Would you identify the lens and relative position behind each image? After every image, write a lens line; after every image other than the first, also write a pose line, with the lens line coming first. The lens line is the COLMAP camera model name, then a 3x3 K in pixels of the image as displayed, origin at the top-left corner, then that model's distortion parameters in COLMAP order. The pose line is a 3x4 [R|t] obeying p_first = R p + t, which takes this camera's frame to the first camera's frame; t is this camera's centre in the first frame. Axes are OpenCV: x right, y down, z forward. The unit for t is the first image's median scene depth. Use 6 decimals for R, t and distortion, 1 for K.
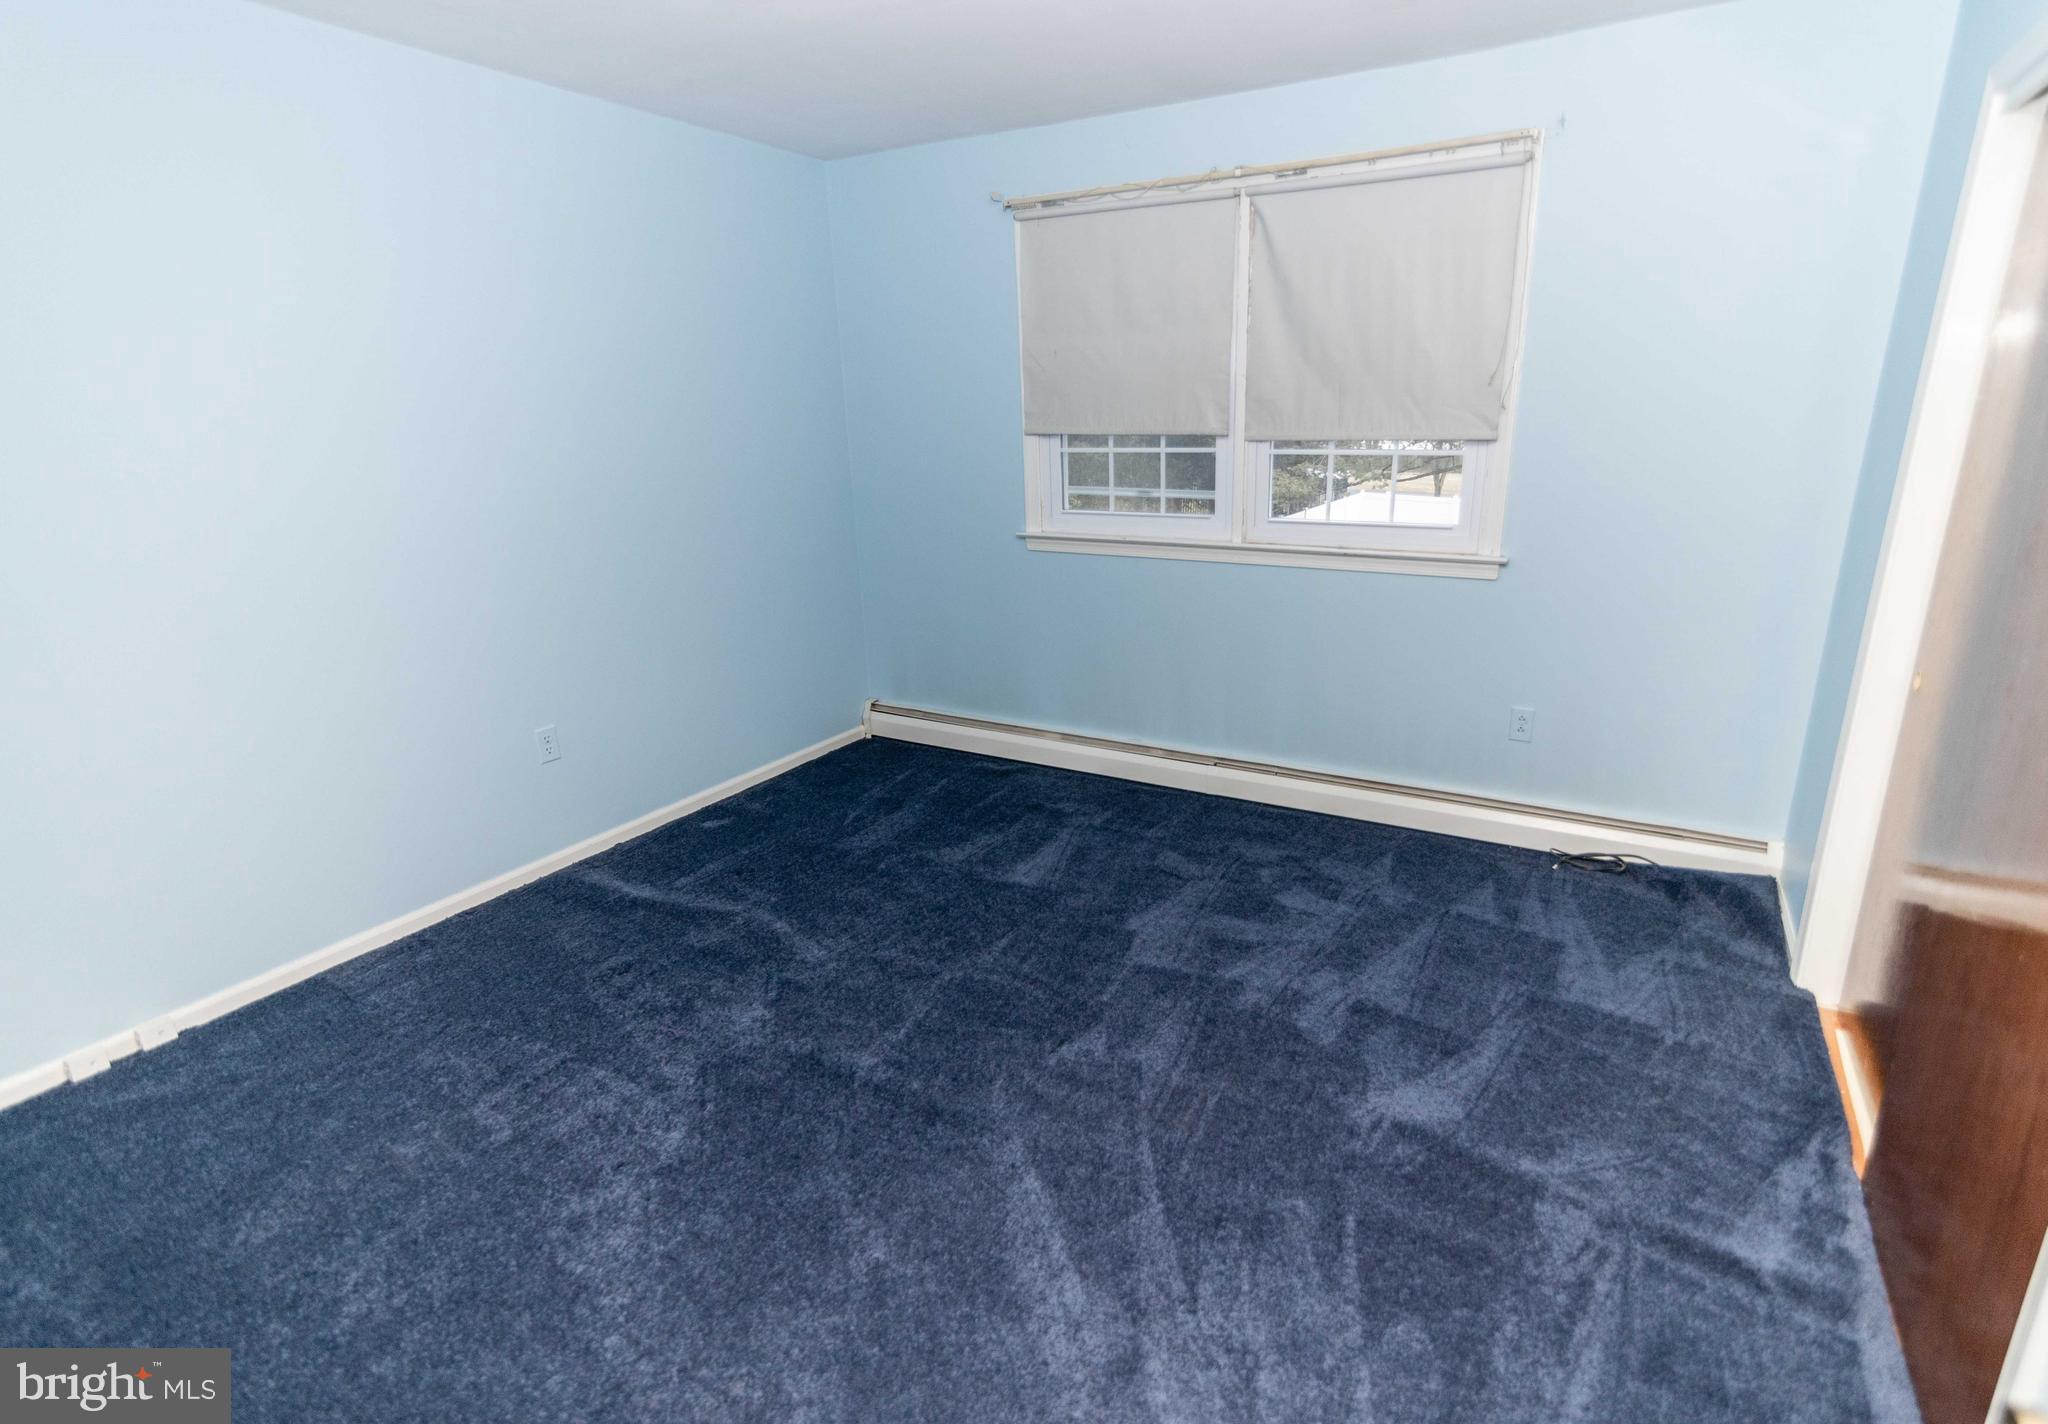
lens RADIAL K [[975.2, 0, 1121.6], [0, 975.2, 713.6], [0, 0, 1]] dist [-0.000506, 0.000130]
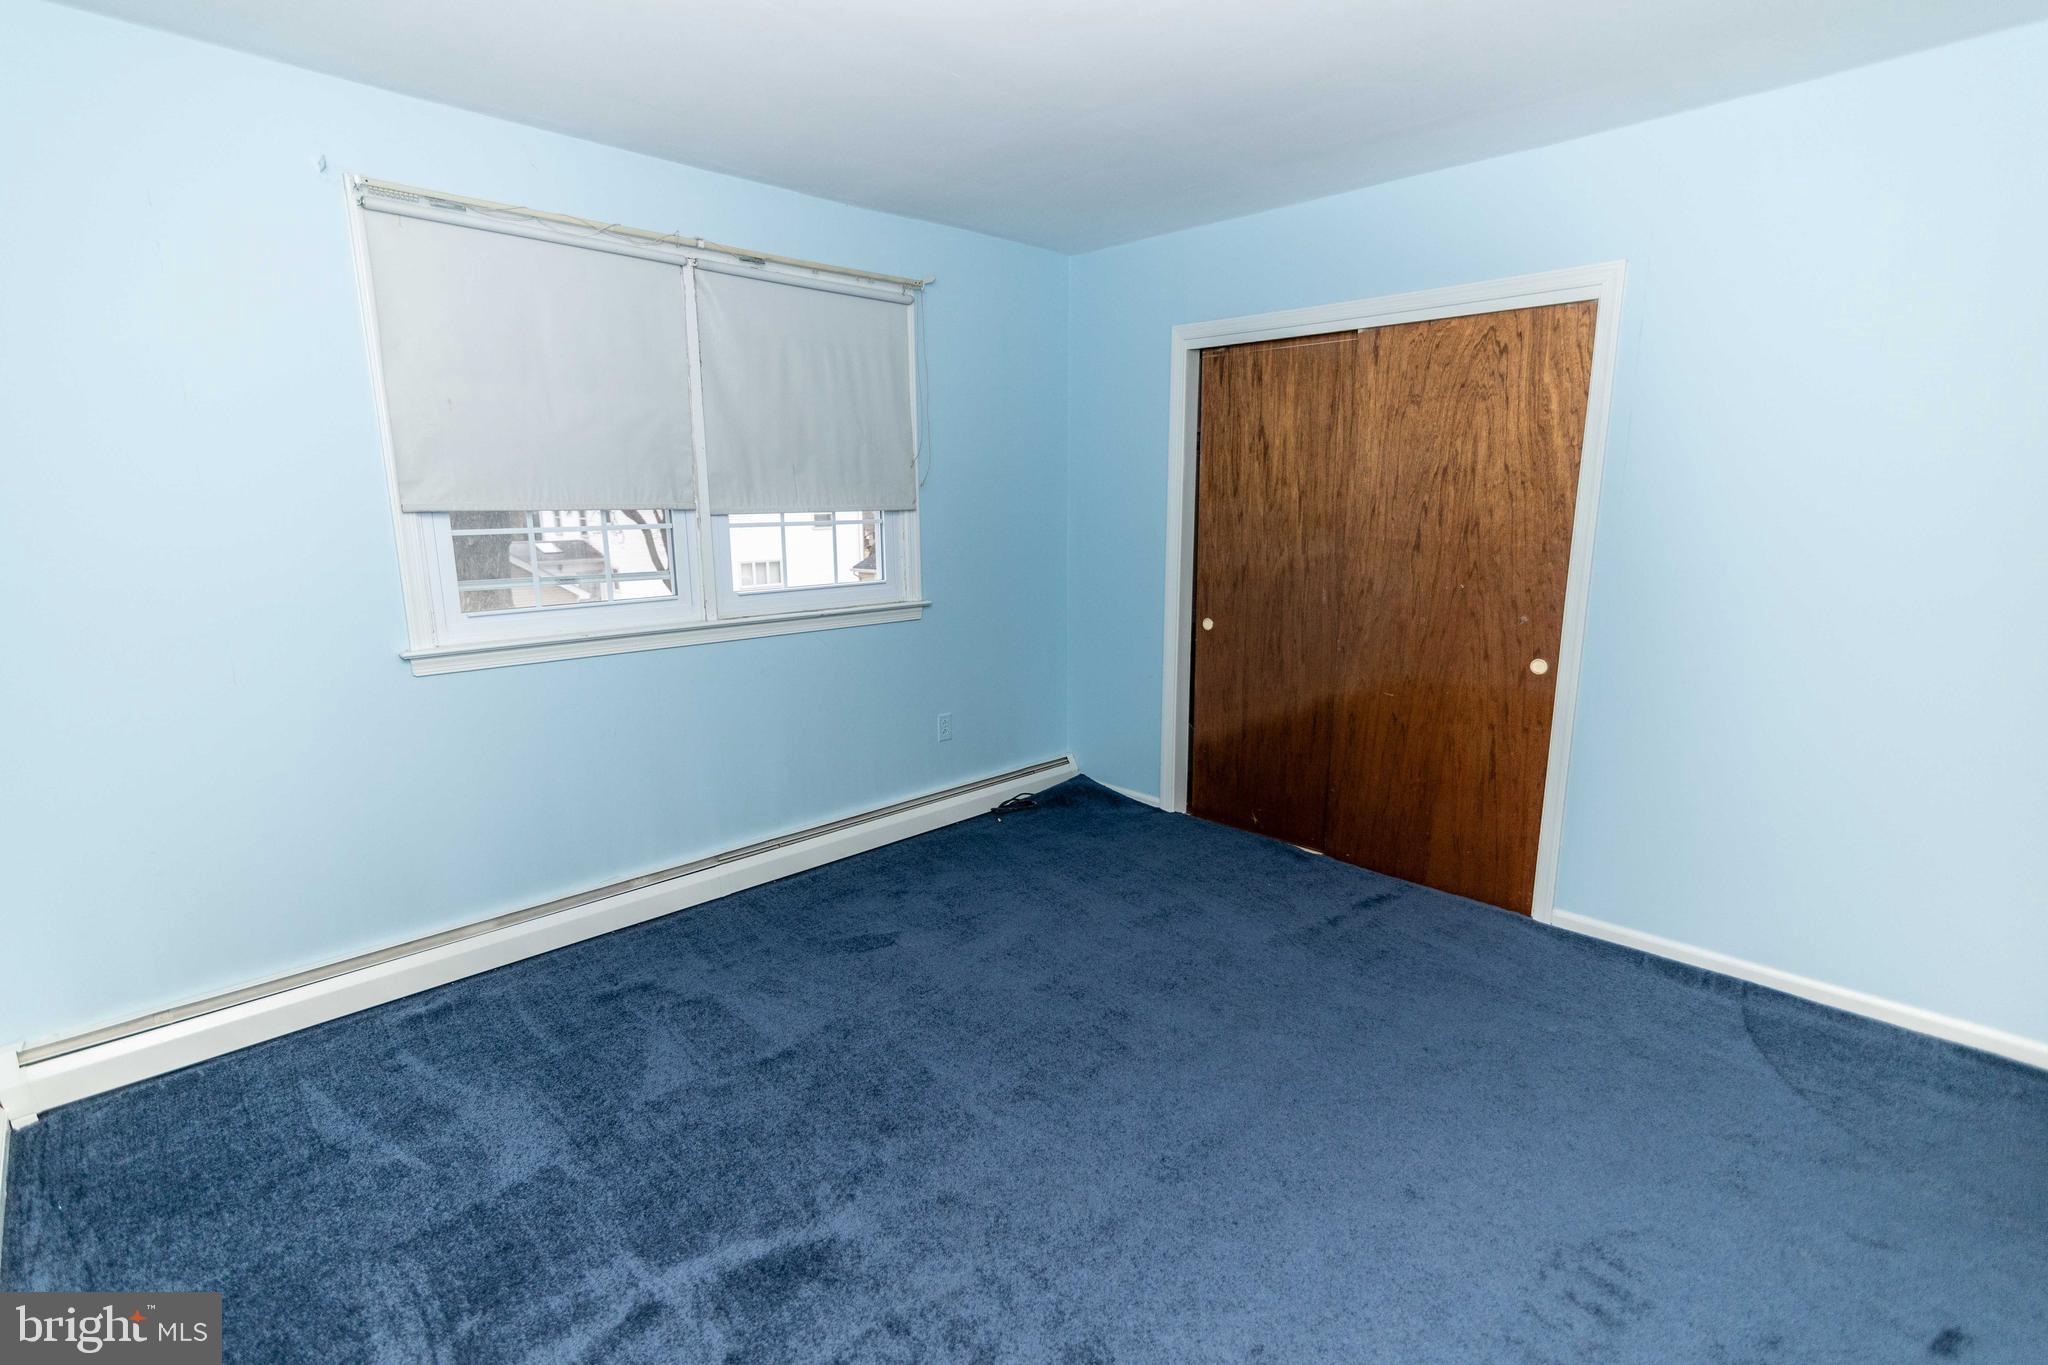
lens RADIAL K [[938.8, 0, 1029.0], [0, 938.8, 686.7], [0, 0, 1]] dist [-0.000711, 0.004329]
pose [[0.316288, -0.178924, 0.931637, -0.663631], [0.279208, 0.956113, 0.088834, -0.113647], [-0.906645, 0.232023, 0.352364, 0.433038]]
